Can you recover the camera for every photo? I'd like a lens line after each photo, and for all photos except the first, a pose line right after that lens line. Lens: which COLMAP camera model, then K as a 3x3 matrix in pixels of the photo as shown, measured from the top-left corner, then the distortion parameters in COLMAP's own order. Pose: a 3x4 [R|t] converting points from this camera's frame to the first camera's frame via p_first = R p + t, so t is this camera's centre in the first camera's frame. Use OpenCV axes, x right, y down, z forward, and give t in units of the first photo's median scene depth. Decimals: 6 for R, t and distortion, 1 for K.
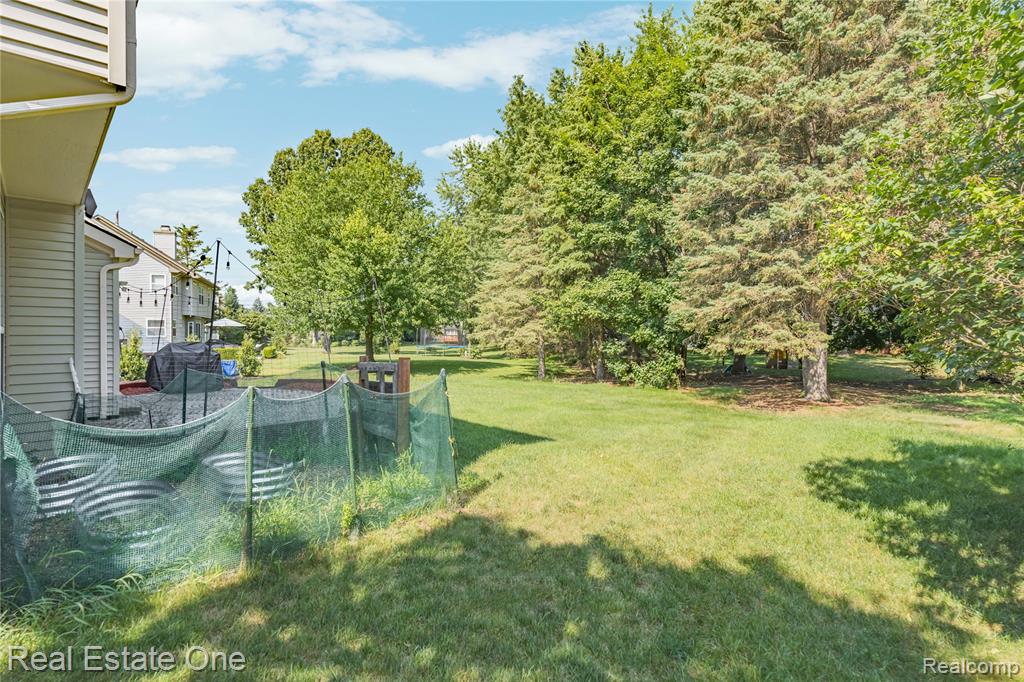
lens RADIAL K [[548.6, 0, 513.9], [0, 548.6, 340.9], [0, 0, 1]] dist [0.000611, -0.000013]
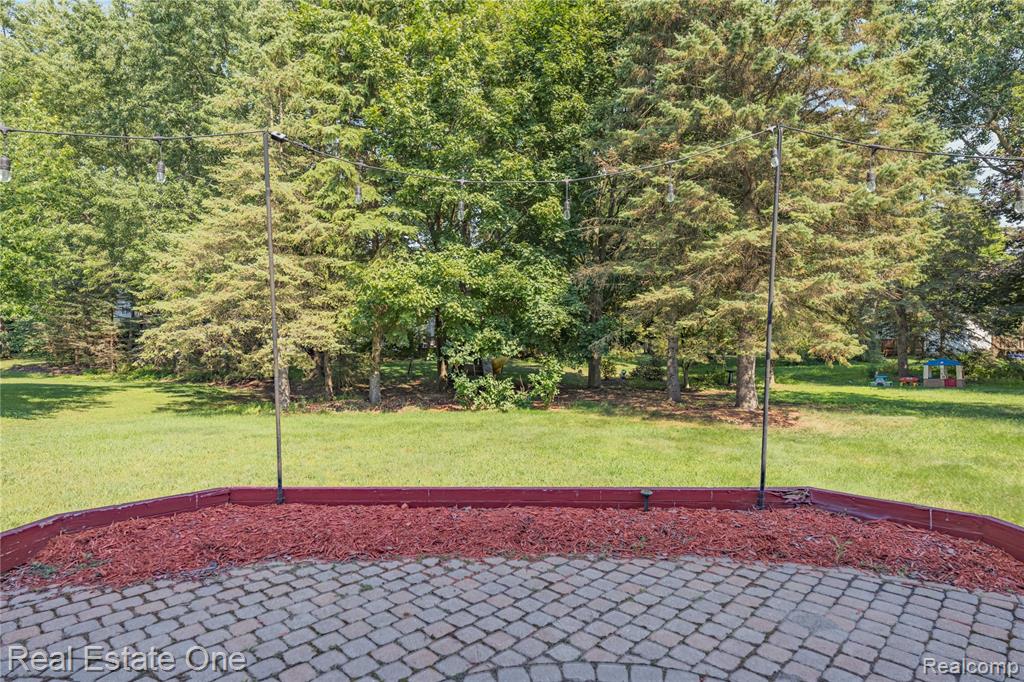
lens RADIAL K [[568.8, 0, 514.1], [0, 568.8, 337.8], [0, 0, 1]] dist [0.005633, -0.004439]
pose [[0.657951, 0.009677, 0.752998, -0.261822], [0.001414, 0.999900, -0.014086, 0.000471], [-0.753059, 0.010332, 0.657872, 0.411753]]
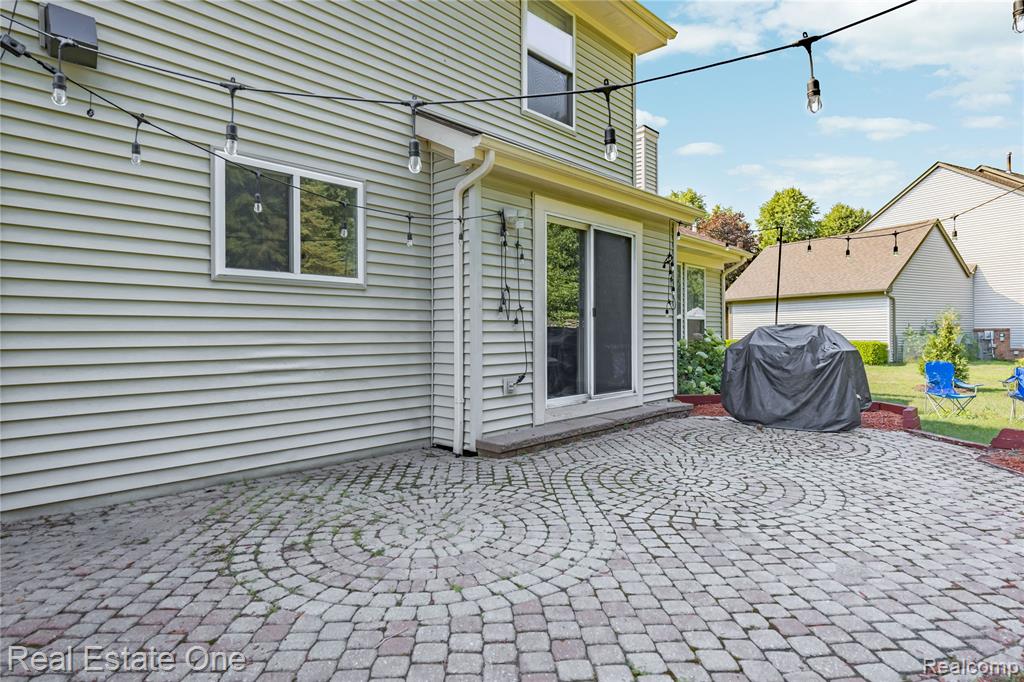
lens RADIAL K [[568.8, 0, 513.3], [0, 568.8, 335.2], [0, 0, 1]] dist [0.005633, -0.004439]
pose [[0.106597, 0.008417, -0.994267, -0.056186], [-0.006518, 0.999949, 0.007766, 0.004917], [0.994281, 0.005653, 0.106646, 0.364943]]
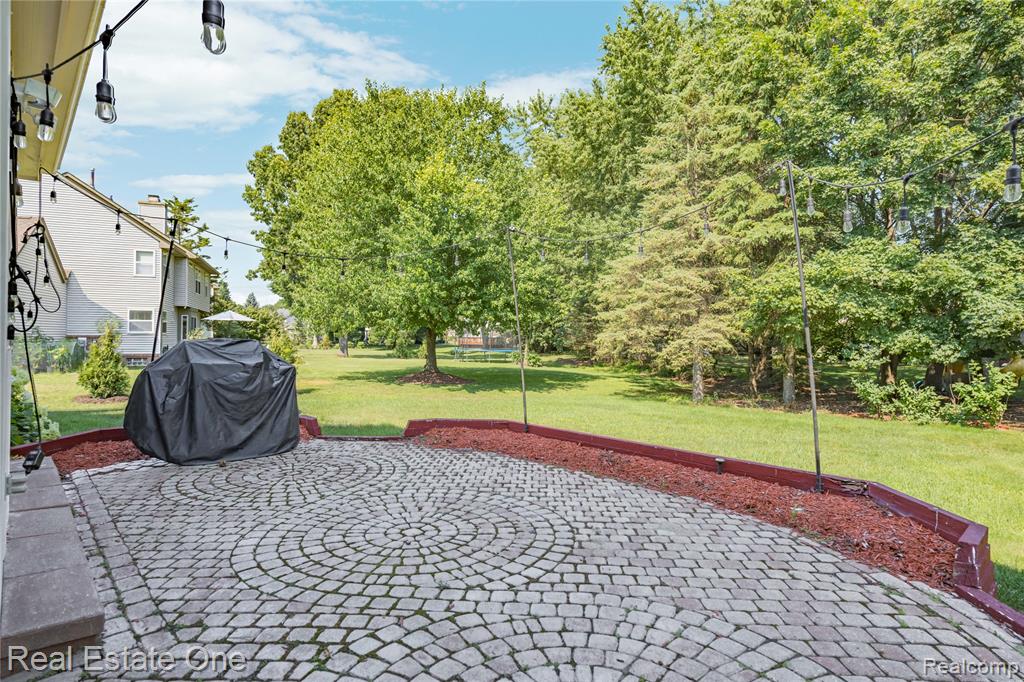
lens RADIAL K [[568.8, 0, 506.2], [0, 568.8, 339.4], [0, 0, 1]] dist [0.005633, -0.004439]
pose [[0.999893, 0.014392, -0.002697, -0.195430], [-0.014417, 0.999851, -0.009442, 0.001705], [0.002561, 0.009480, 0.999952, 0.290656]]
